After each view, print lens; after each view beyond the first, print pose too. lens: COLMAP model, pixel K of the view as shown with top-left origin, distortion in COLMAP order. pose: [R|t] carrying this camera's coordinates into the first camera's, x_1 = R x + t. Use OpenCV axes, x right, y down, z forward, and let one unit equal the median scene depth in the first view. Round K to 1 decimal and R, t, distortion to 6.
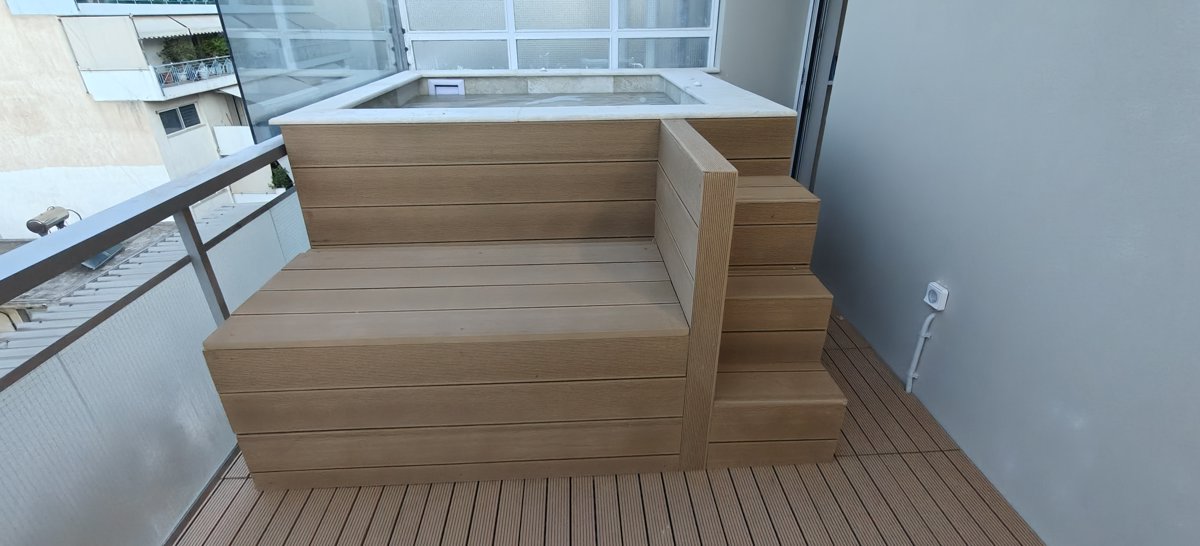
lens RADIAL K [[538.1, 0, 598.5], [0, 538.1, 272.9], [0, 0, 1]] dist [0.001450, 0.000566]
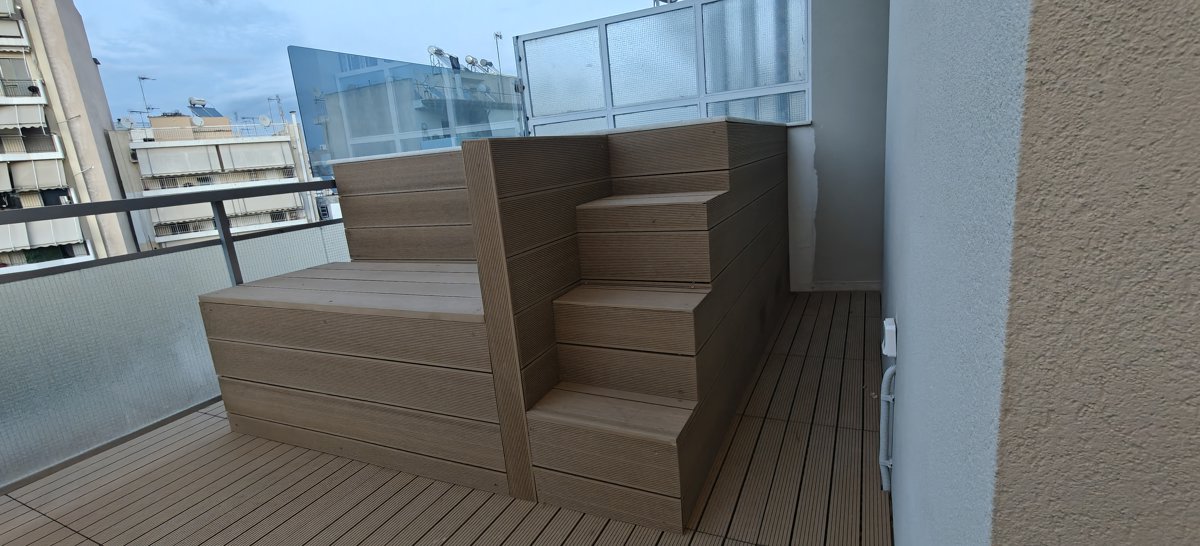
lens RADIAL K [[538.1, 0, 597.9], [0, 538.1, 275.5], [0, 0, 1]] dist [0.001450, 0.000566]
pose [[0.872537, 0.034121, -0.487355, 0.544980], [-0.135417, 0.975363, -0.174156, 0.117881], [0.469406, 0.217953, 0.855660, 0.182676]]
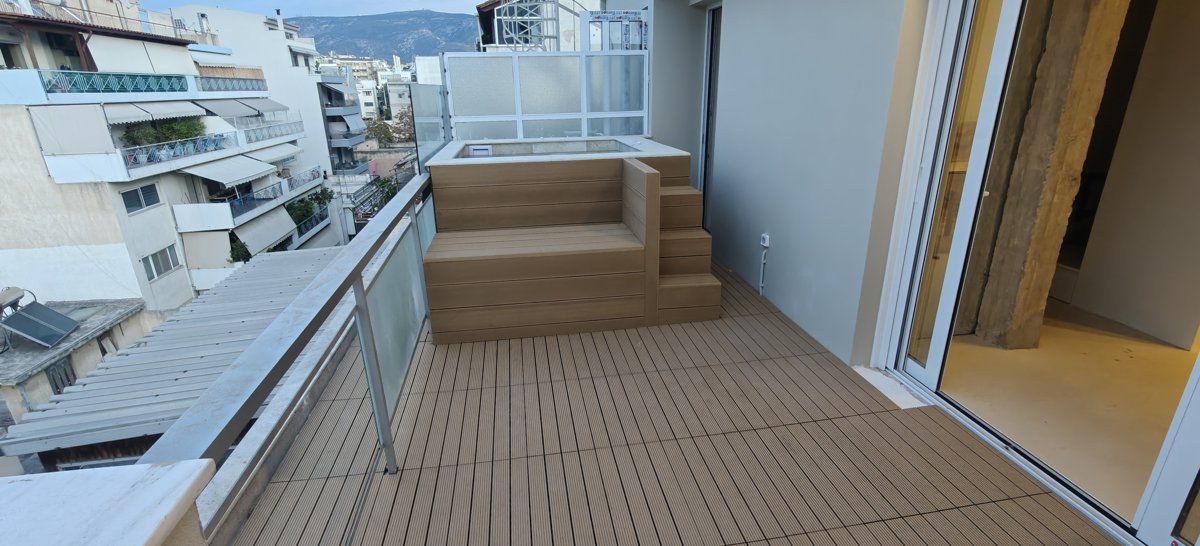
lens RADIAL K [[538.1, 0, 598.8], [0, 538.1, 275.7], [0, 0, 1]] dist [0.001450, 0.000566]
pose [[0.993938, -0.048383, 0.098720, -0.163329], [0.059822, 0.991397, -0.116419, 0.317383], [-0.092238, 0.121619, 0.988282, -0.774316]]
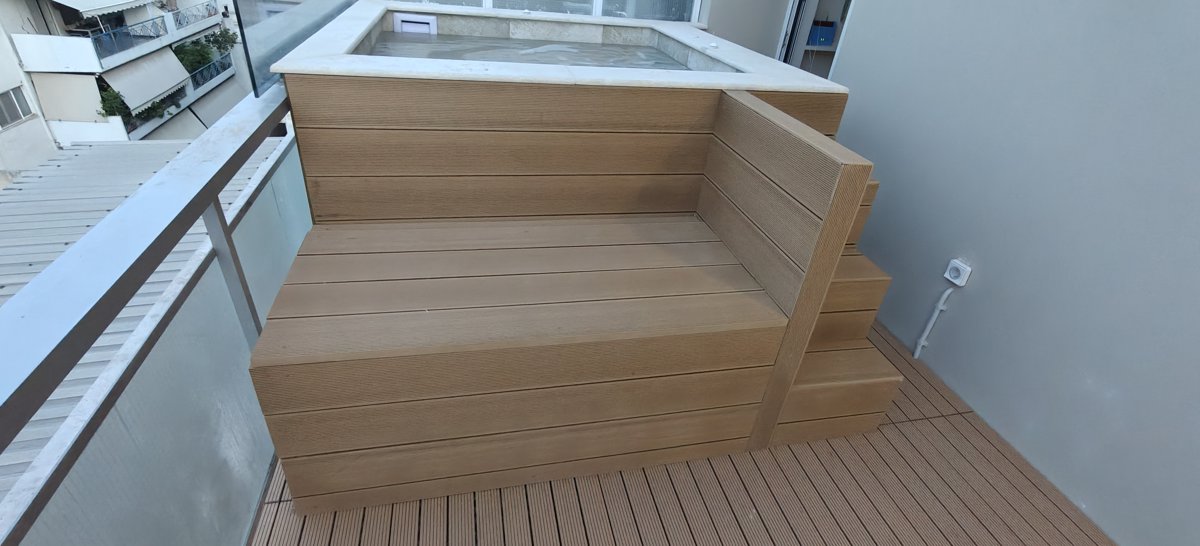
lens RADIAL K [[538.1, 0, 598.9], [0, 538.1, 272.9], [0, 0, 1]] dist [0.001450, 0.000566]
pose [[0.979867, -0.015271, 0.199065, -0.248131], [-0.005389, 0.994684, 0.102833, -0.054346], [-0.199577, -0.101836, 0.974576, 0.081808]]
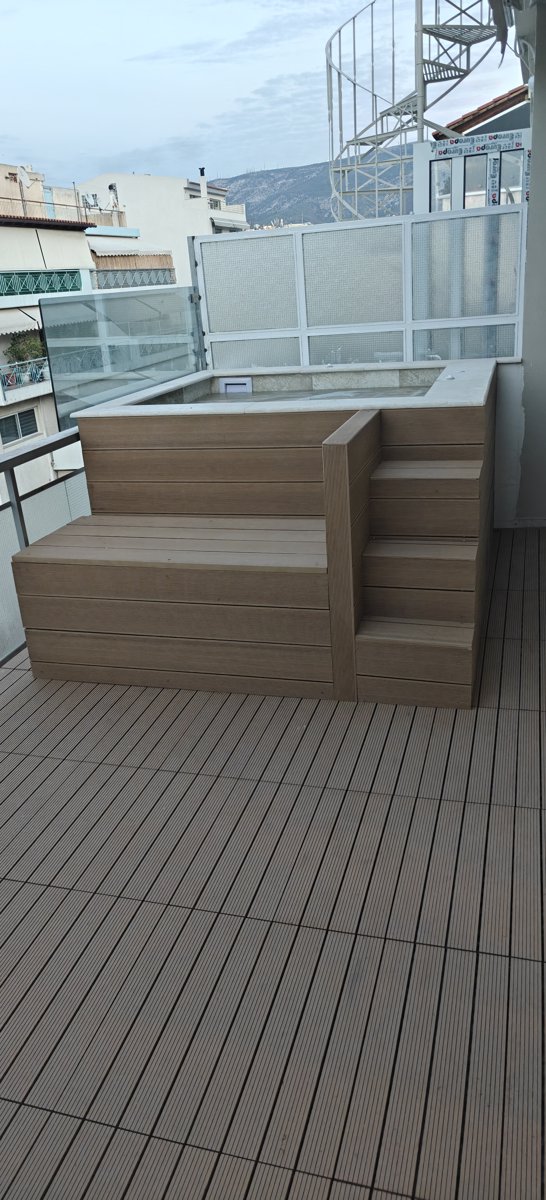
lens RADIAL K [[816.0, 0, 271.7], [0, 816.0, 603.5], [0, 0, 1]] dist [0.013309, 0.005850]
pose [[0.940253, 0.065686, -0.334079, 0.477204], [-0.087026, 0.994985, -0.049299, 0.202223], [0.329166, 0.075427, 0.941255, -0.598281]]
